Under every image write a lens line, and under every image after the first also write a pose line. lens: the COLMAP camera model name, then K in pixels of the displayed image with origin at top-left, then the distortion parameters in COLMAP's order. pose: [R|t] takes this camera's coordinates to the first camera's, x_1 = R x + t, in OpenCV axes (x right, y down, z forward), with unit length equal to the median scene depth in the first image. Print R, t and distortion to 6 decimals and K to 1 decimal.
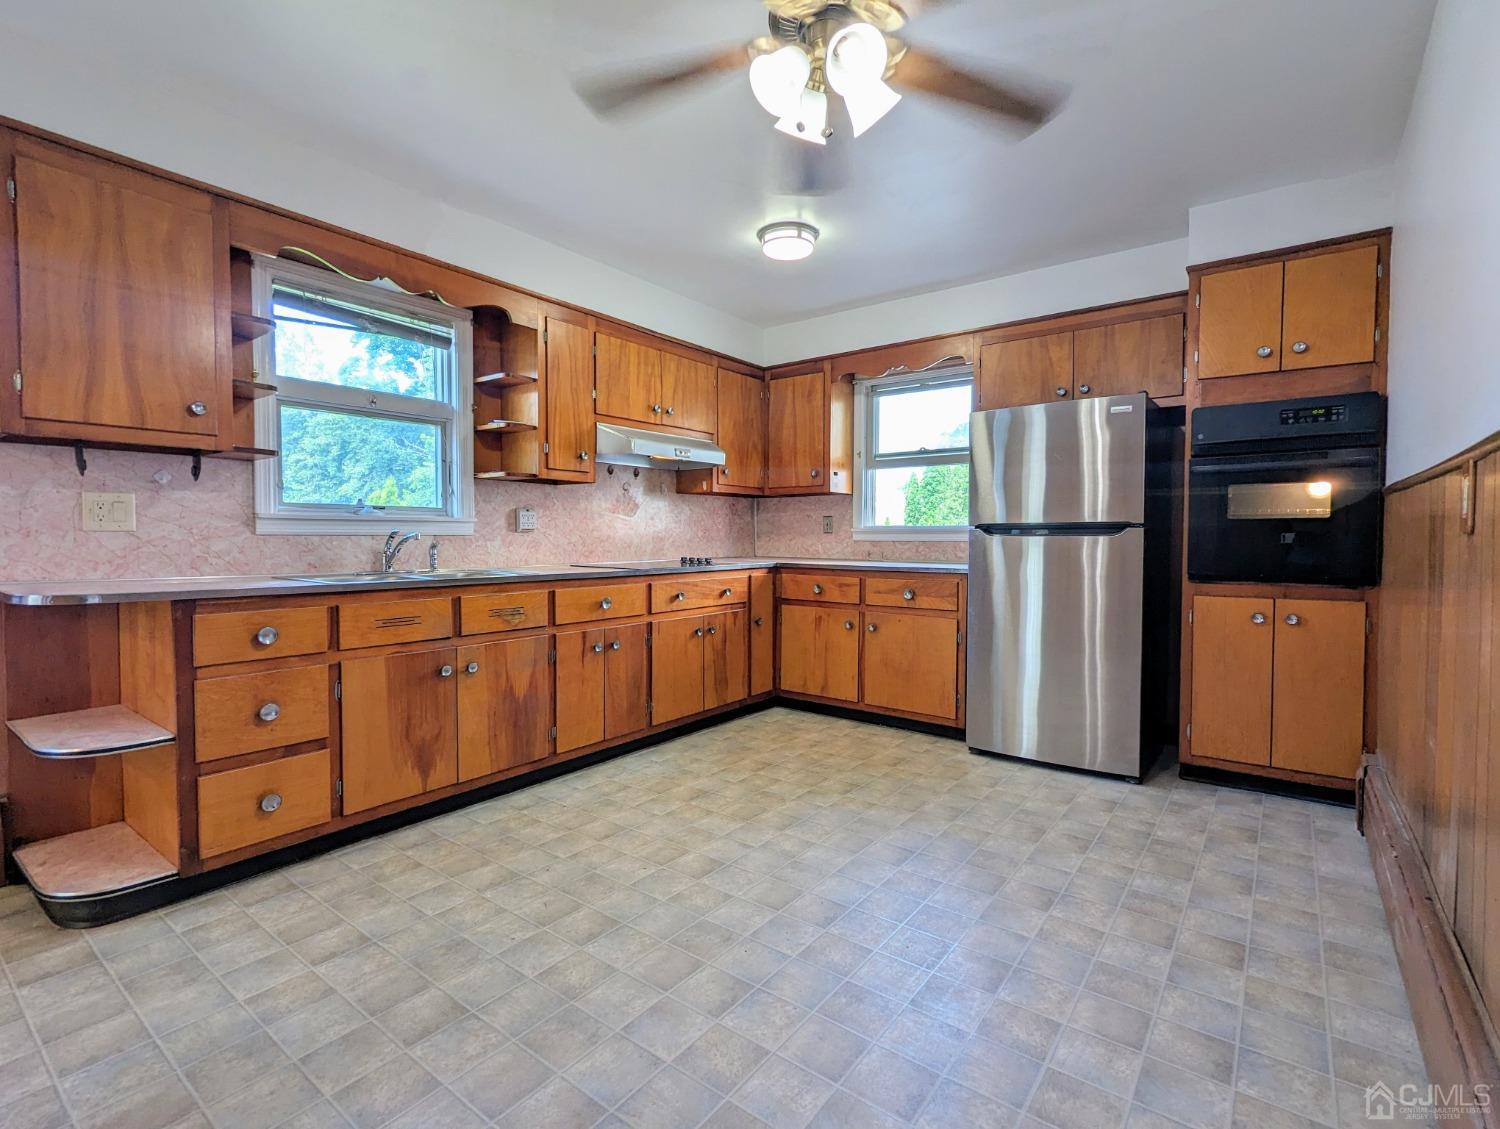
lens RADIAL K [[727.6, 0, 752.6], [0, 727.6, 557.7], [0, 0, 1]] dist [-0.004805, 0.002029]
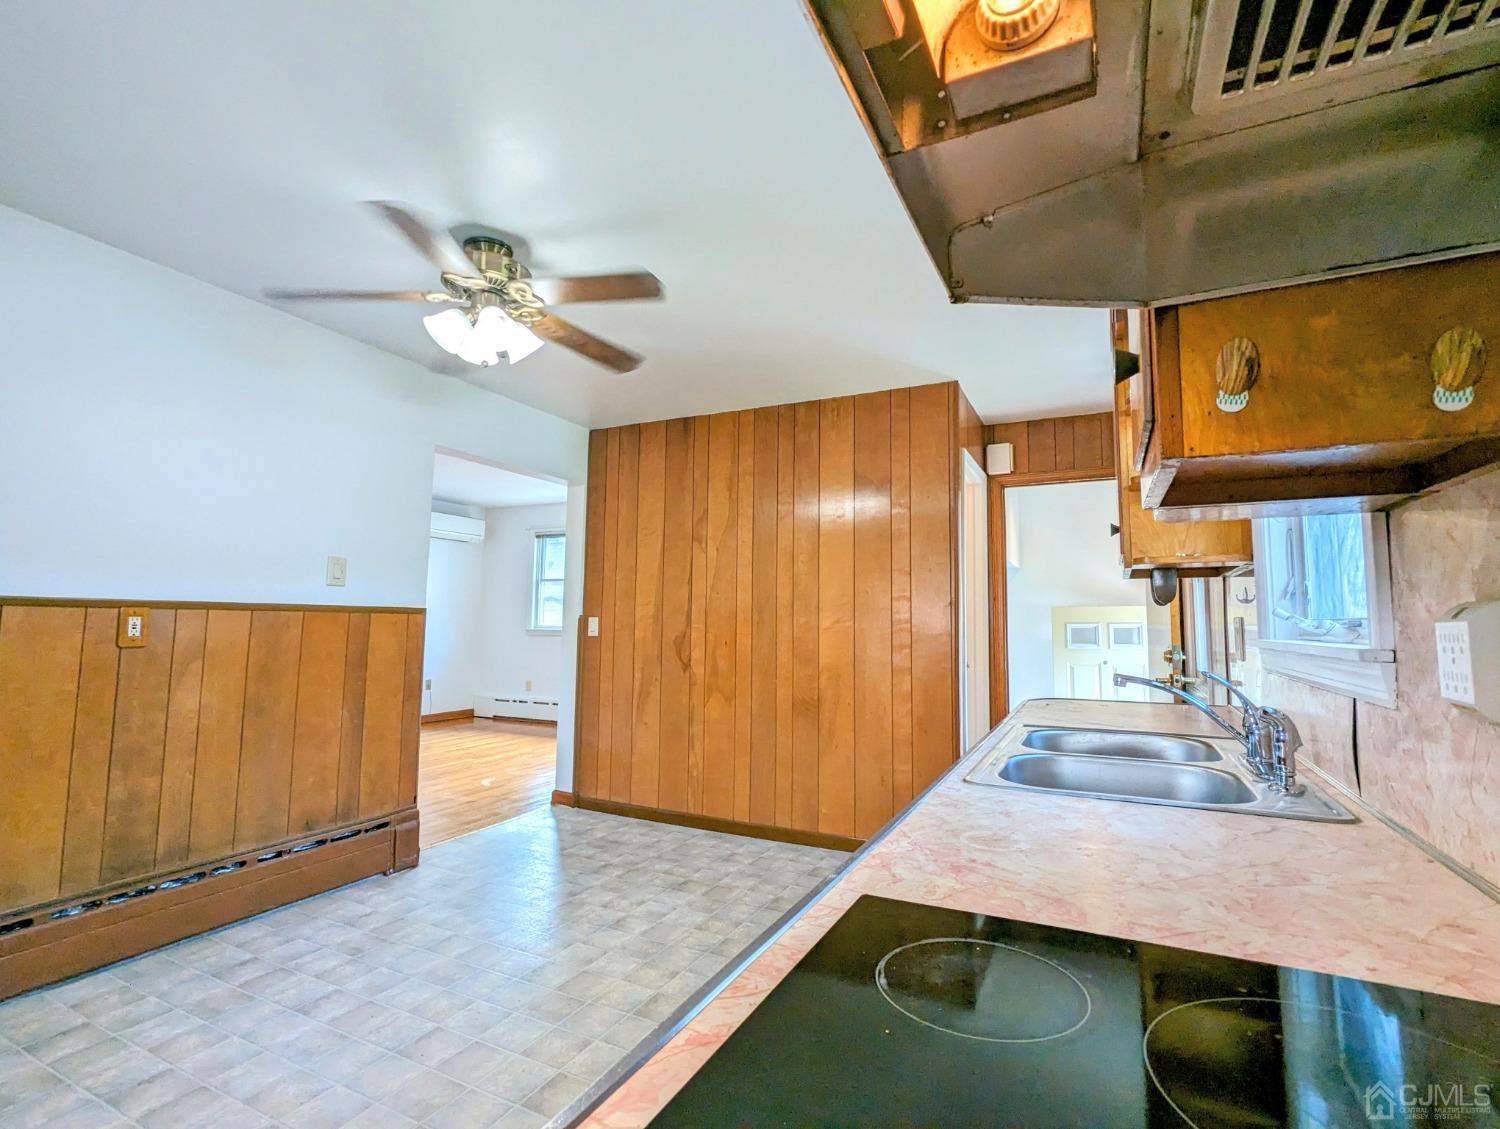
lens RADIAL K [[727.6, 0, 749.7], [0, 727.6, 556.6], [0, 0, 1]] dist [-0.004805, 0.002029]
pose [[-0.985950, -0.028394, -0.164611, -0.190414], [-0.019375, 0.998235, -0.056136, -0.155865], [0.165915, -0.052158, -0.984760, 2.615368]]
